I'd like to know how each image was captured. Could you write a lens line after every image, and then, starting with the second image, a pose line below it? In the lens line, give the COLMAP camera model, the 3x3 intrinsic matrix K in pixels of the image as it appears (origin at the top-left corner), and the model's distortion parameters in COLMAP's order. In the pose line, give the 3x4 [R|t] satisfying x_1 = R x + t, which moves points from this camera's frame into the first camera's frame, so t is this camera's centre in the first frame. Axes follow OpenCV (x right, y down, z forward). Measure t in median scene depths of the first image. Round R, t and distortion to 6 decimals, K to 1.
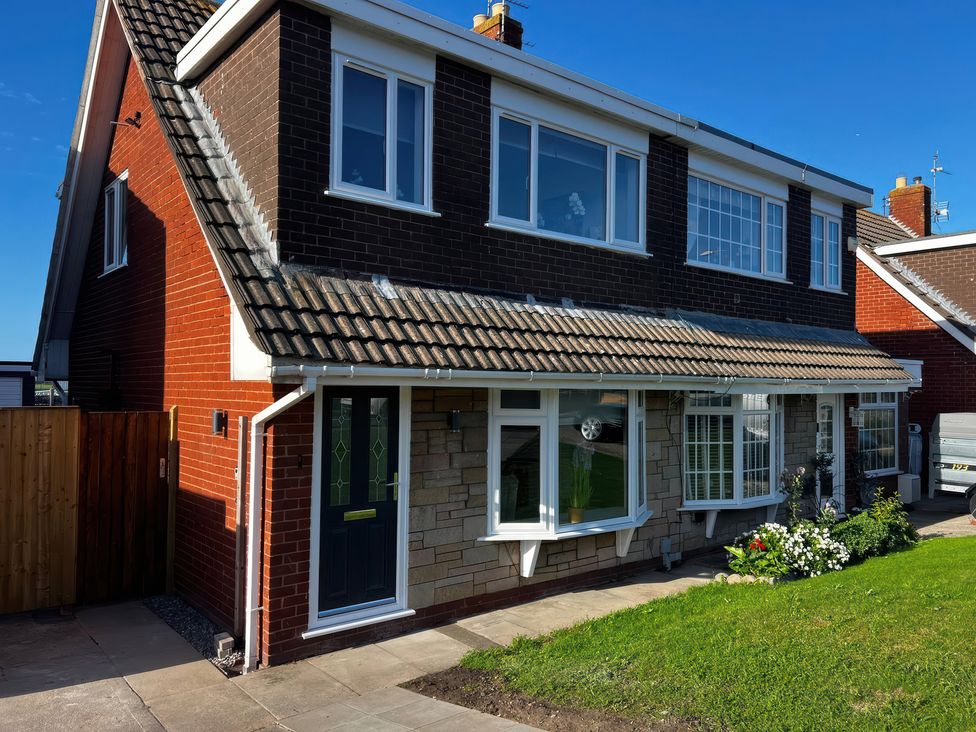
lens RADIAL K [[731.8, 0, 488.0], [0, 731.8, 366.0], [0, 0, 1]] dist [0.060193, -0.009248]
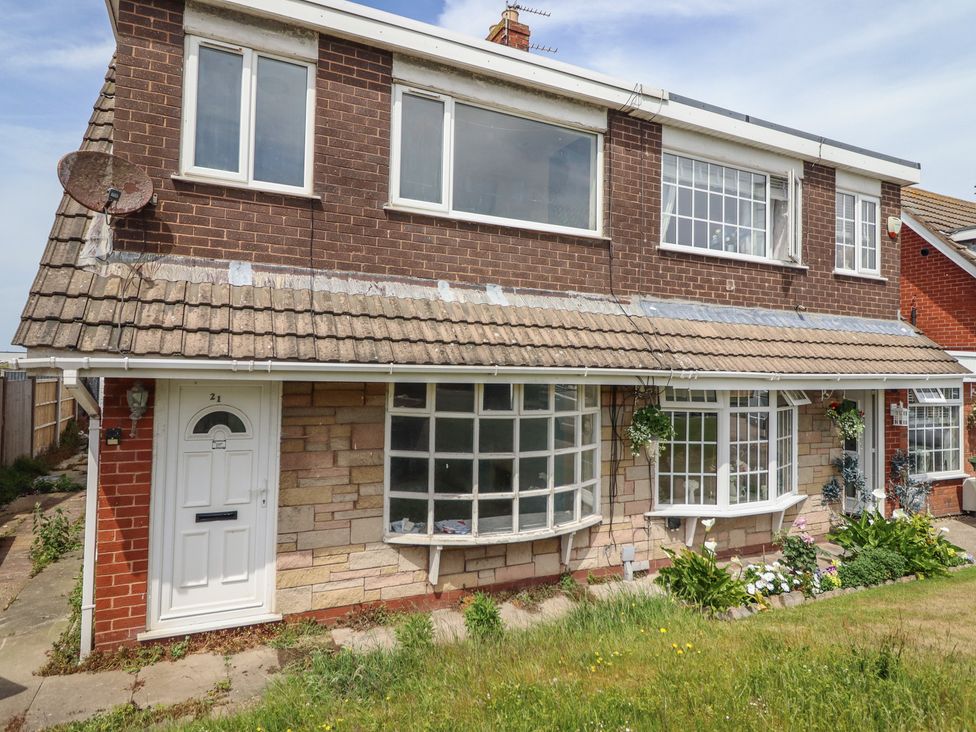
lens RADIAL K [[632.8, 0, 487.0], [0, 632.8, 365.7], [0, 0, 1]] dist [0.005243, 0.009595]
pose [[0.976130, -0.009080, -0.216996, 0.240935], [0.008049, 0.999952, -0.005635, 0.012449], [0.217037, 0.003754, 0.976156, 0.188819]]
